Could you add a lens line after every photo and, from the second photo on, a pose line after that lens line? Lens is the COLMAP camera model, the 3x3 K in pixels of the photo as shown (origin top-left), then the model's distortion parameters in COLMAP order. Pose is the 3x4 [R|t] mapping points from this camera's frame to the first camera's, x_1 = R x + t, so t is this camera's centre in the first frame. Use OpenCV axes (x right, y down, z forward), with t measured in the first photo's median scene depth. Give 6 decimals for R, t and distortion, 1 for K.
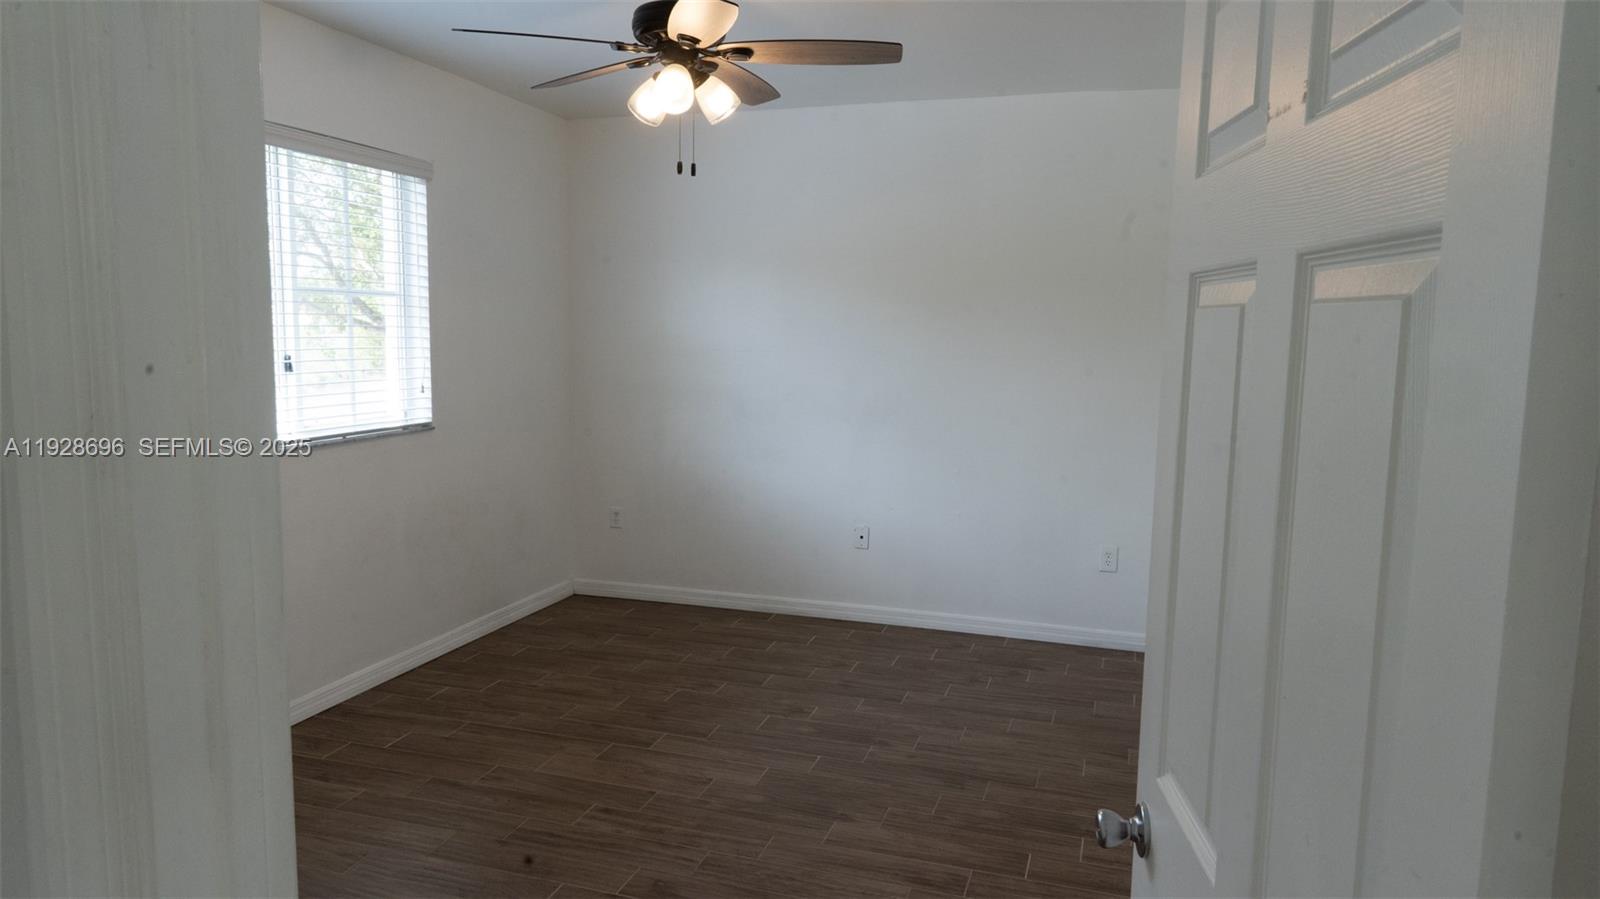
lens RADIAL K [[1066.6, 0, 795.0], [0, 1066.6, 447.6], [0, 0, 1]] dist [0.002095, 0.005297]
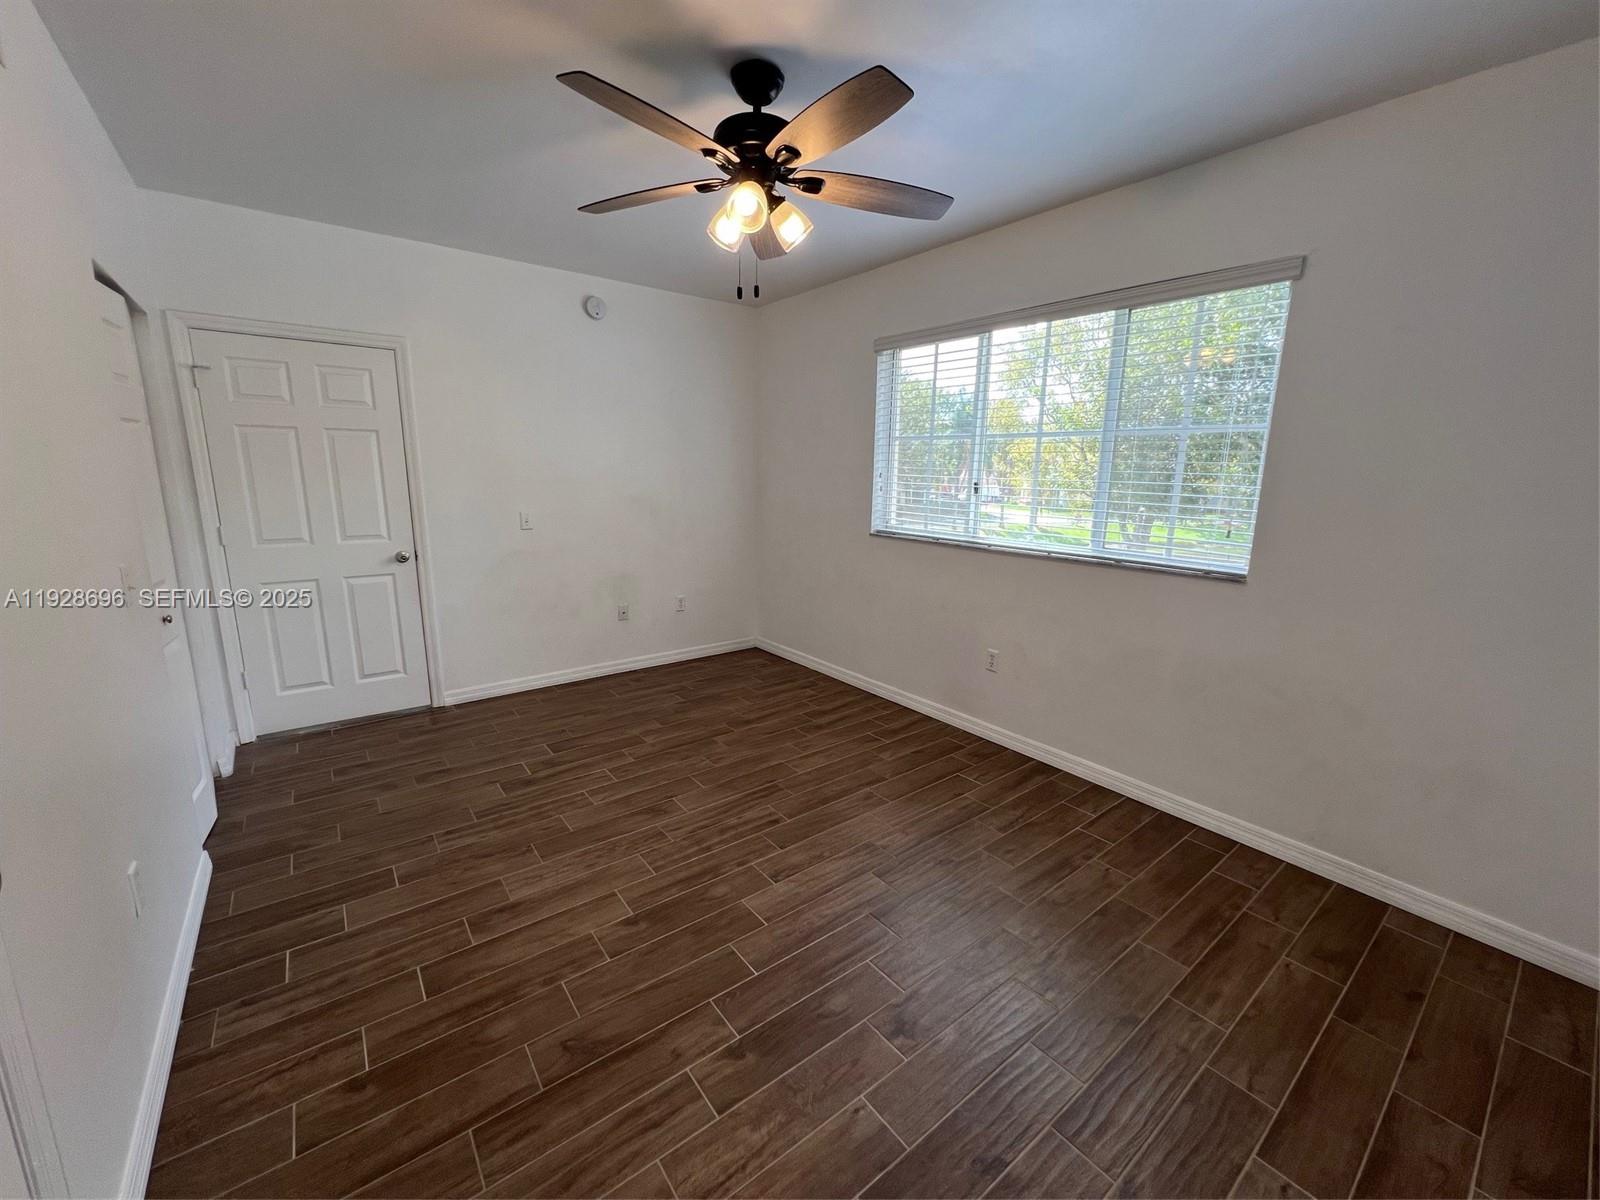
lens RADIAL K [[648.4, 0, 804.0], [0, 648.4, 599.1], [0, 0, 1]] dist [-0.000166, 0.001596]
pose [[-0.572219, 0.134232, -0.809041, 0.397254], [-0.123544, 0.961147, 0.246848, -0.122116], [0.810742, 0.241203, -0.533402, 1.333373]]
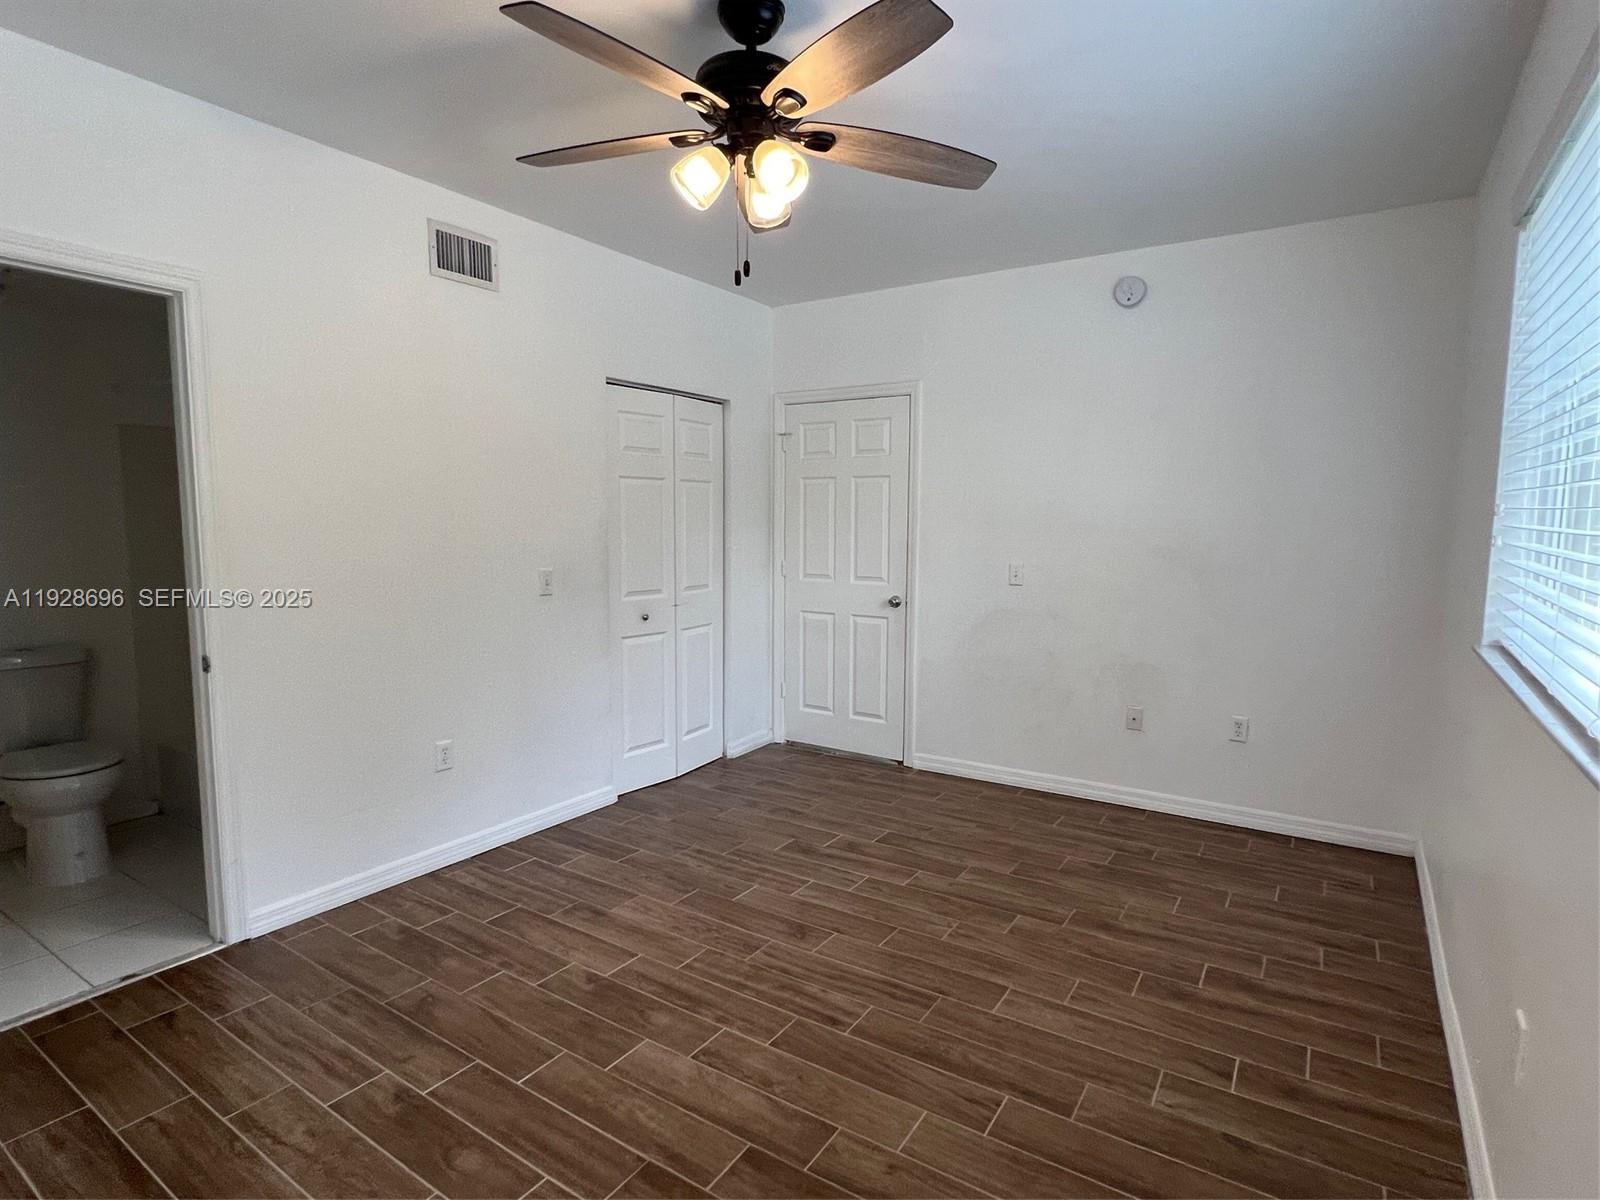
lens RADIAL K [[836.8, 0, 803.9], [0, 836.8, 601.7], [0, 0, 1]] dist [-0.002560, 0.000294]
pose [[-0.960981, -0.052579, 0.271572, -0.308382], [0.008784, 0.975473, 0.219944, -0.140773], [-0.276476, 0.213747, -0.936949, 1.510056]]
